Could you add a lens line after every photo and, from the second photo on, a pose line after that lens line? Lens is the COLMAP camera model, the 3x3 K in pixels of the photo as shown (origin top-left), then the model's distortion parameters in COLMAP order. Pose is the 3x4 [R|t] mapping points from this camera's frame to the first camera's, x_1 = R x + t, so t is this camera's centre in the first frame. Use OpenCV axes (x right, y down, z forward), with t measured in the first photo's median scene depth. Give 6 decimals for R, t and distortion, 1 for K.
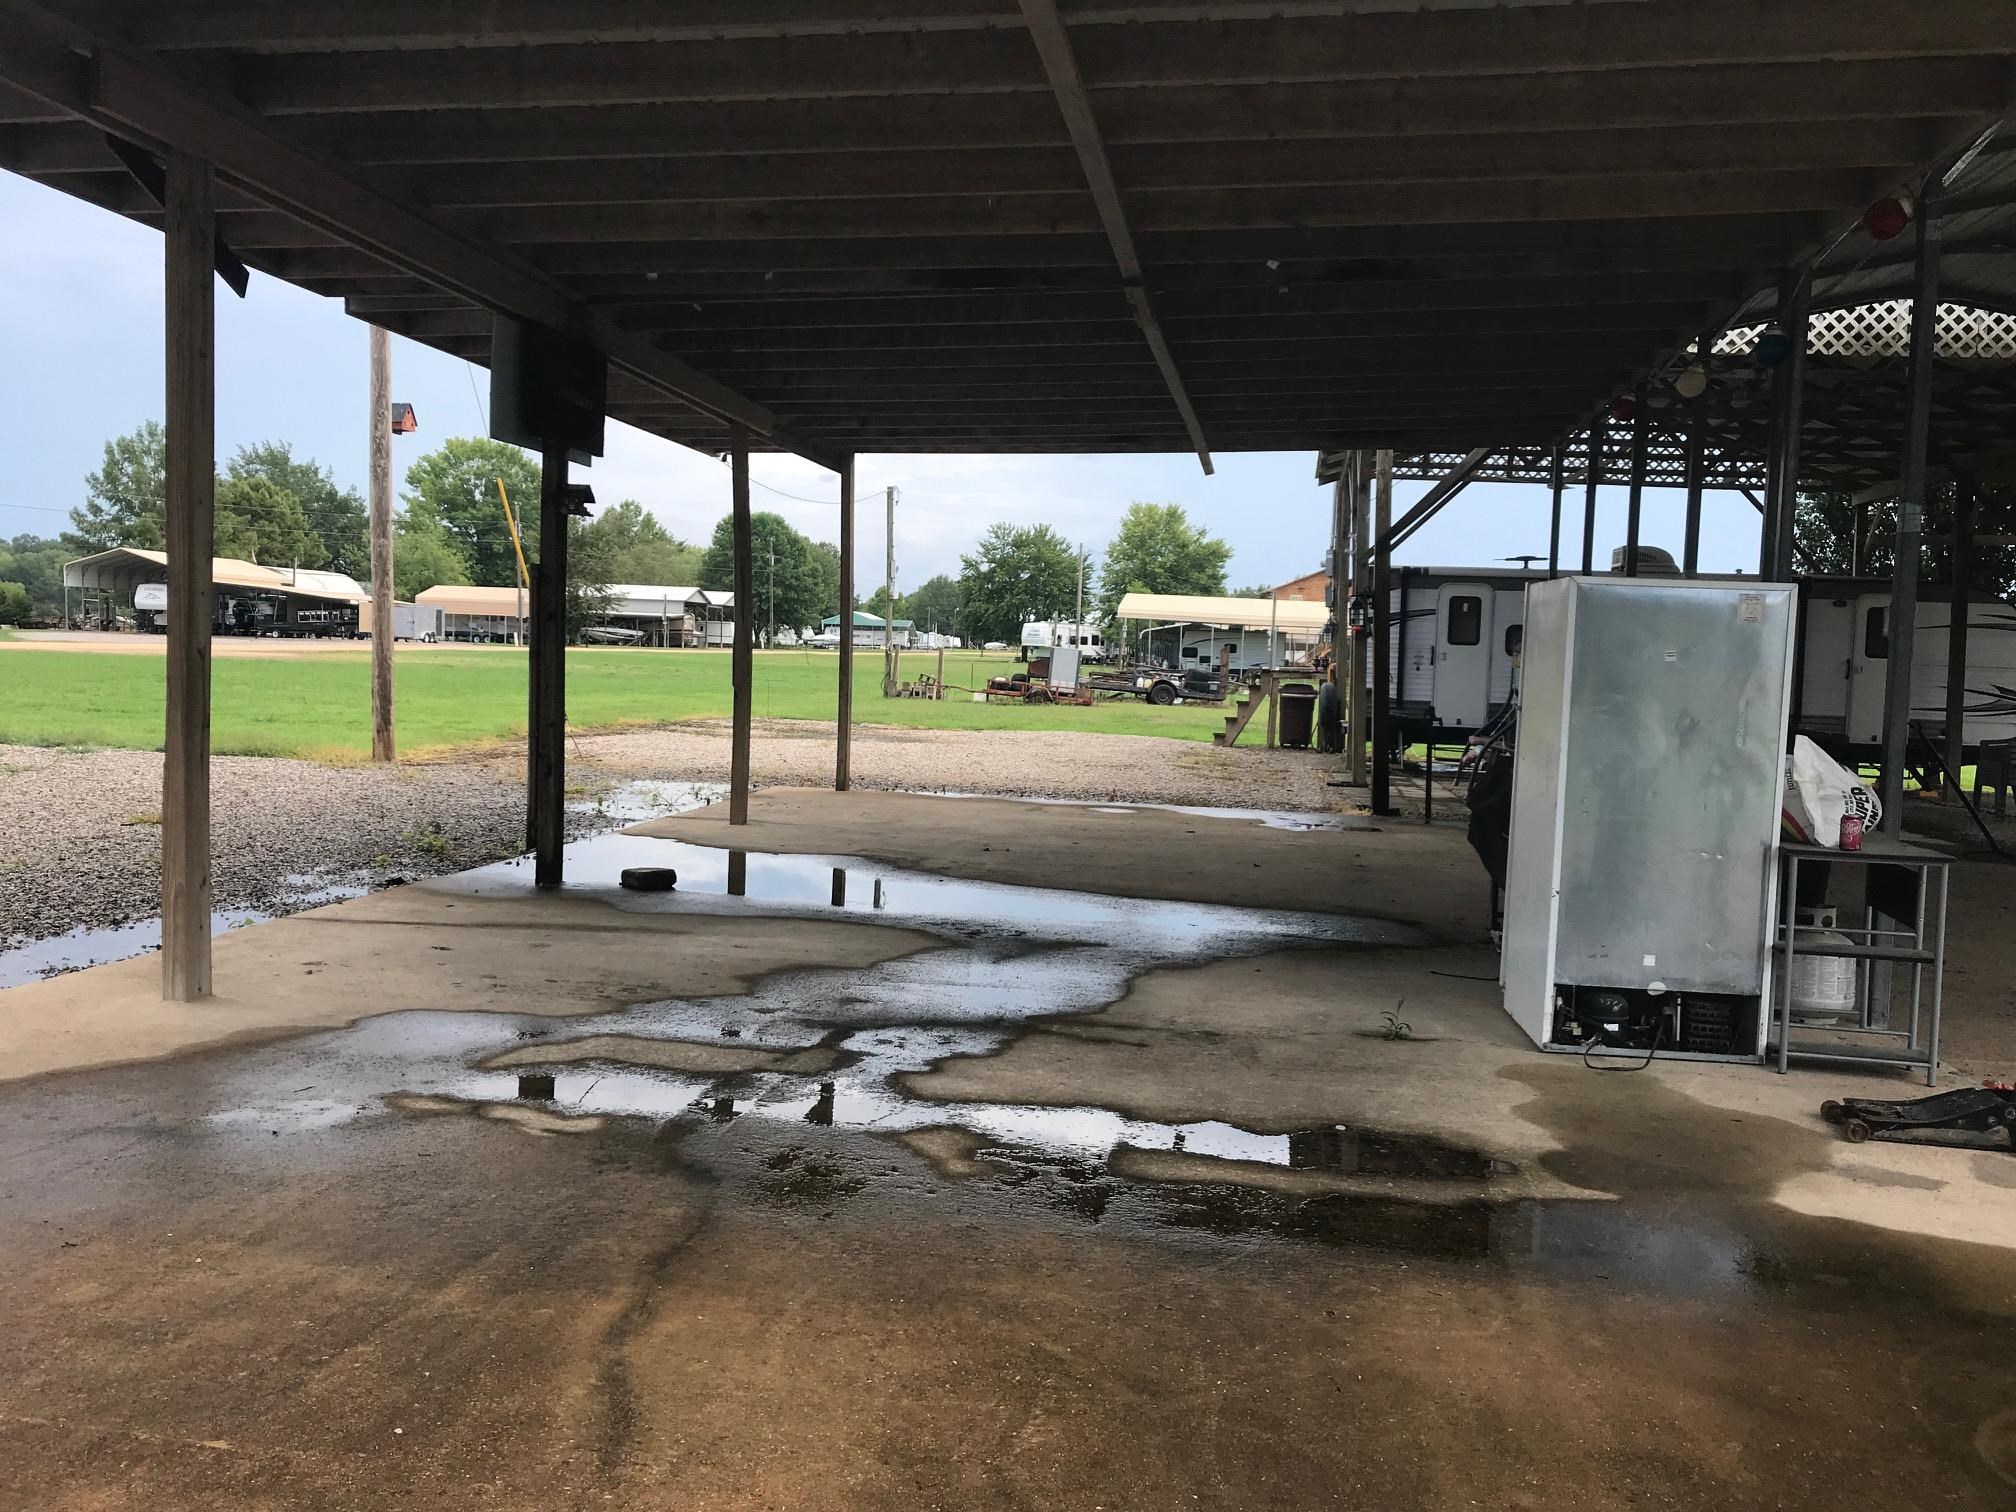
lens RADIAL K [[1683.9, 0, 1008.0], [0, 1683.9, 756.0], [0, 0, 1]] dist [0.023605, 0.003511]
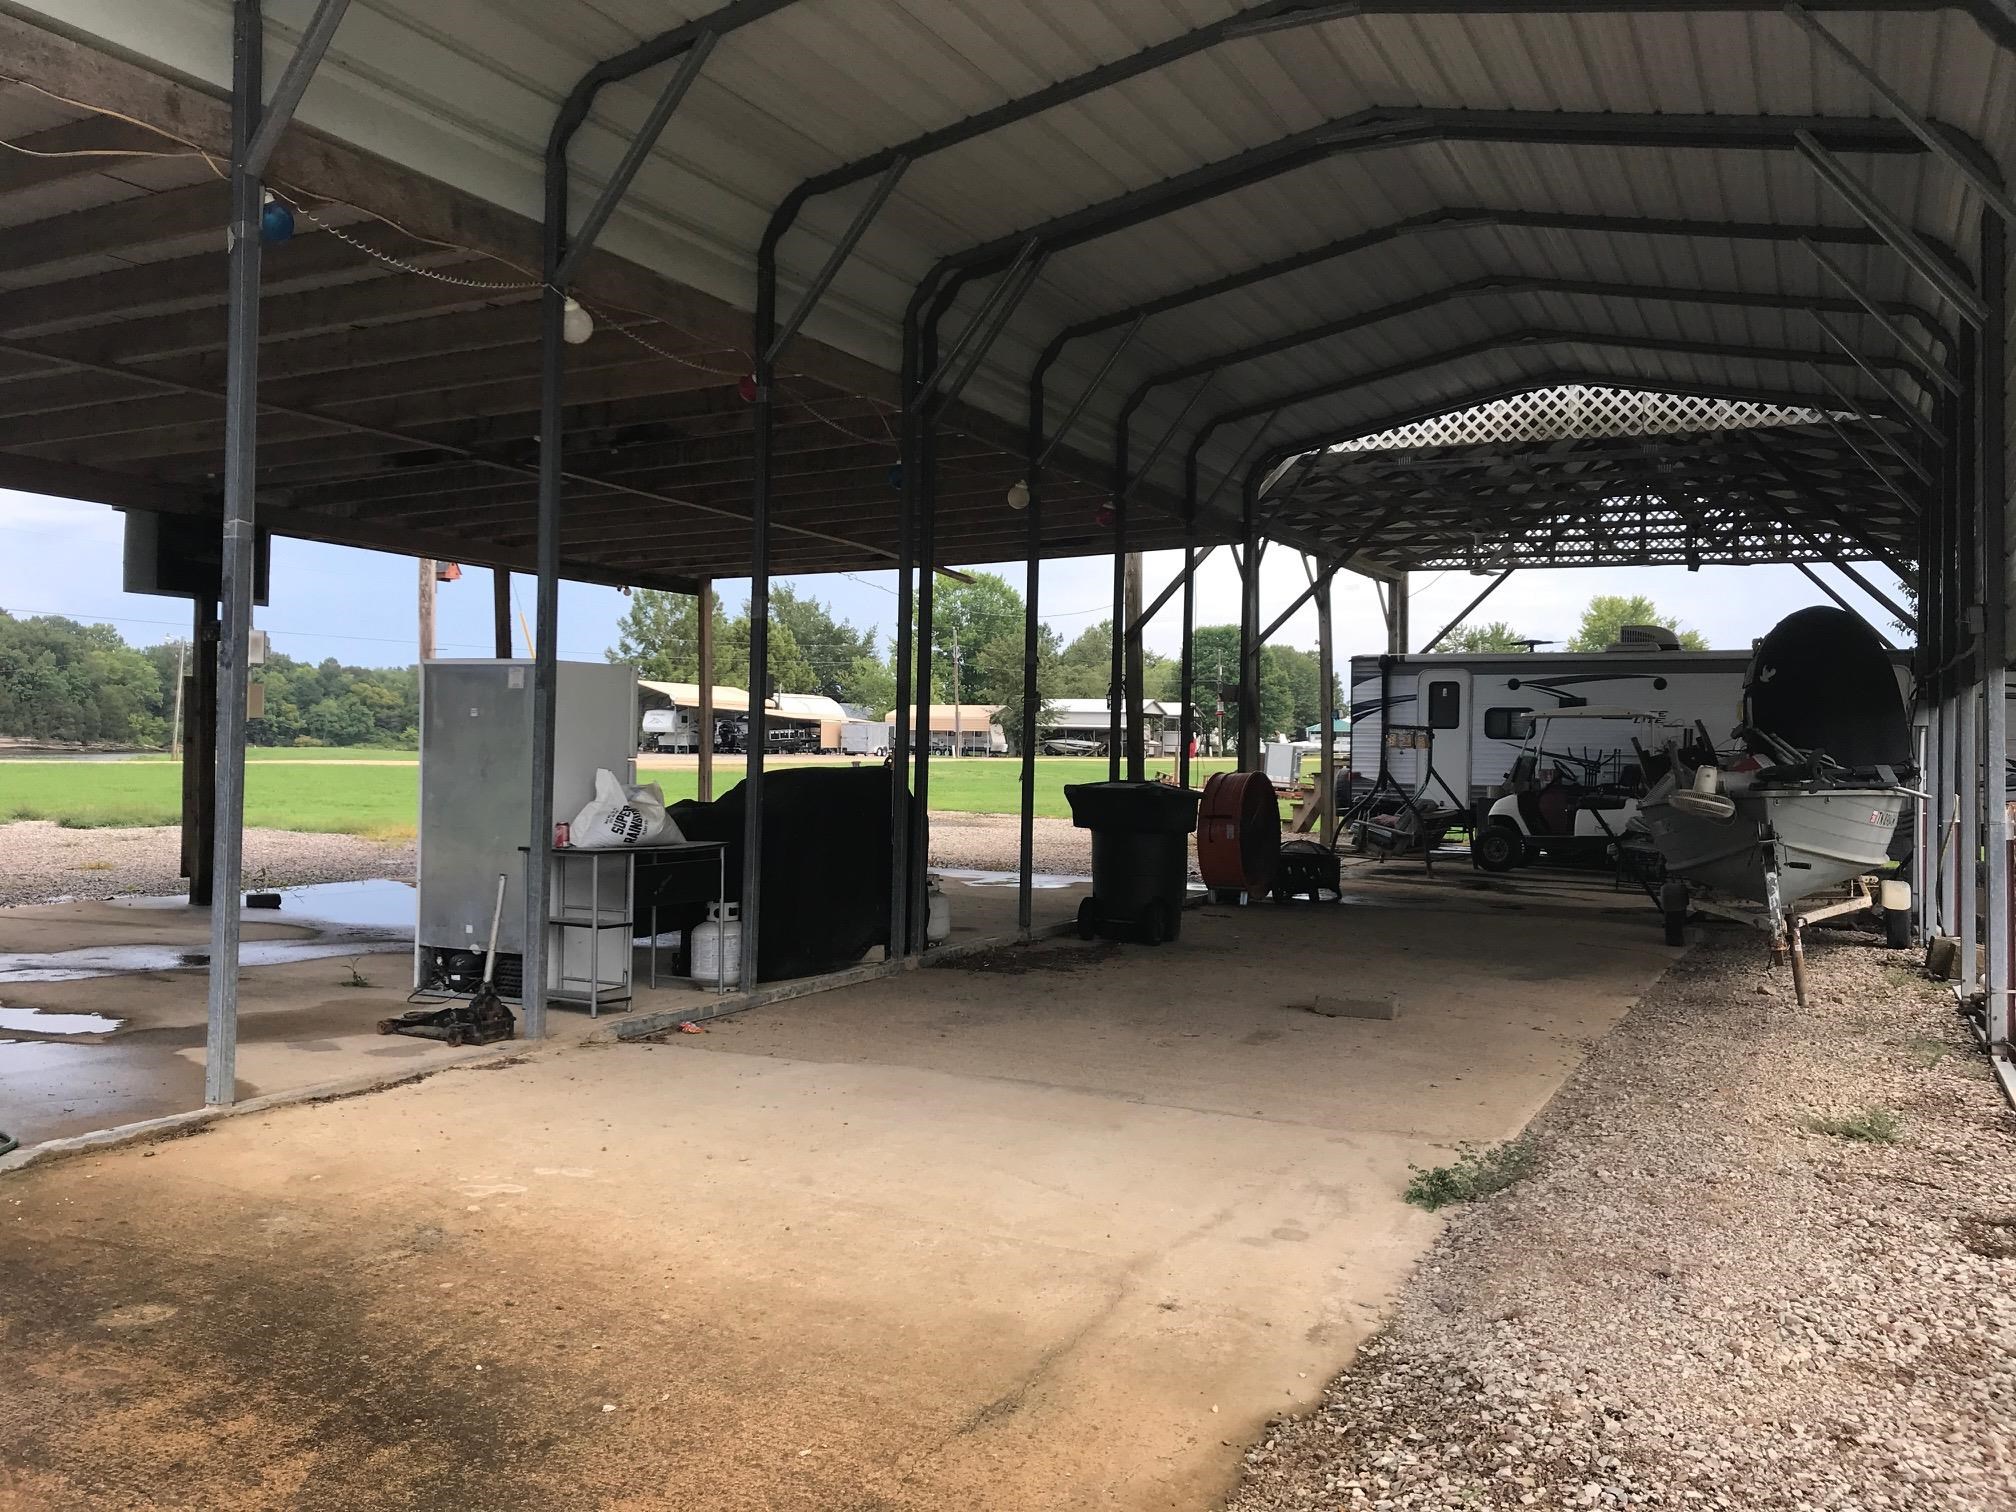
lens RADIAL K [[1683.9, 0, 1008.0], [0, 1683.9, 756.0], [0, 0, 1]] dist [0.023605, 0.003511]
pose [[0.949195, -0.018268, -0.314159, 0.331297], [-0.002486, 0.997847, -0.065533, 0.018144], [0.314680, 0.062985, 0.947106, -0.052386]]
